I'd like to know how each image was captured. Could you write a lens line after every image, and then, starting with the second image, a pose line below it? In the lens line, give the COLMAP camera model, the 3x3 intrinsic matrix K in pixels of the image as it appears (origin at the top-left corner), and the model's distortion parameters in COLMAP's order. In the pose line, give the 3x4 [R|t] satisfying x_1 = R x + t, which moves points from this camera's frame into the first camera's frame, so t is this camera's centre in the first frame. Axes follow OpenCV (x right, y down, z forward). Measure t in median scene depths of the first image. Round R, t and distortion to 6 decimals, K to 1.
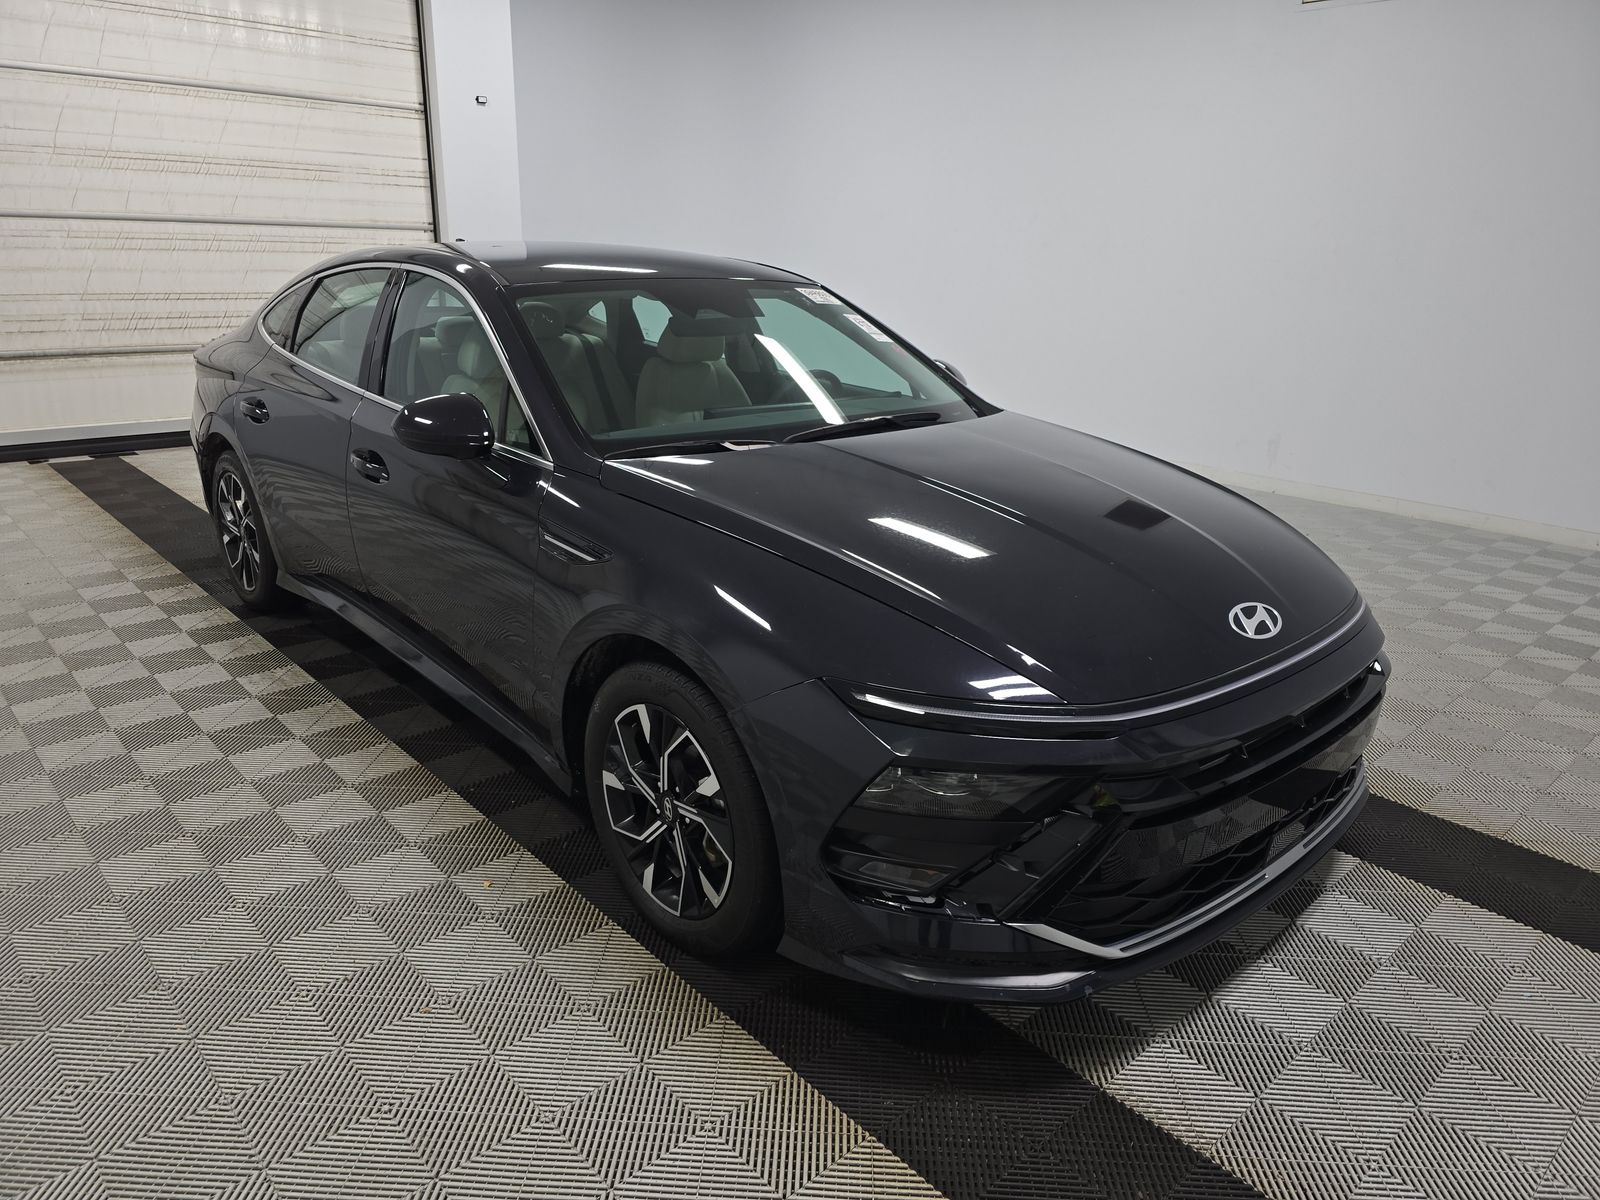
lens RADIAL K [[1078.6, 0, 817.1], [0, 1078.6, 589.8], [0, 0, 1]] dist [0.001097, -0.019397]
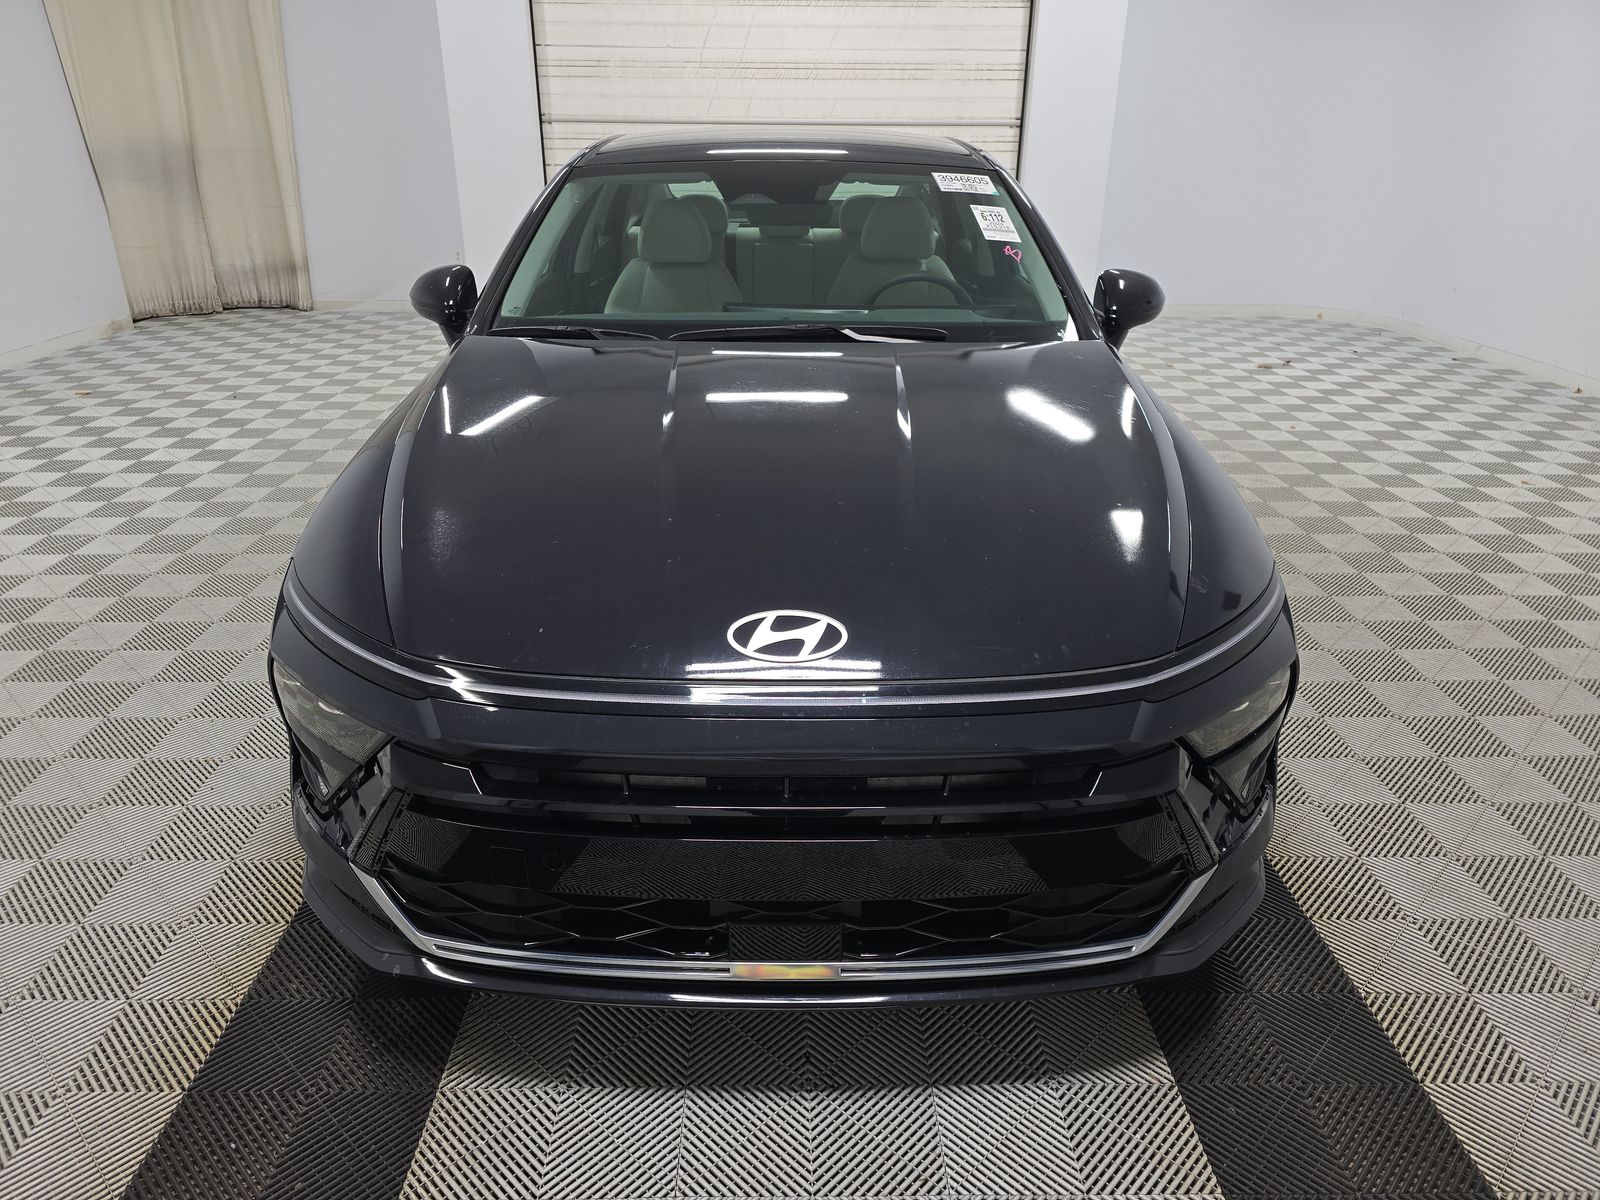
lens RADIAL K [[1069.5, 0, 800.0], [0, 1069.5, 600.0], [0, 0, 1]] dist [0.004583, 0.001305]
pose [[0.737888, 0.242719, -0.629769, 0.261921], [-0.185263, 0.970096, 0.156816, -0.032882], [0.648999, 0.000960, 0.760789, 0.144484]]
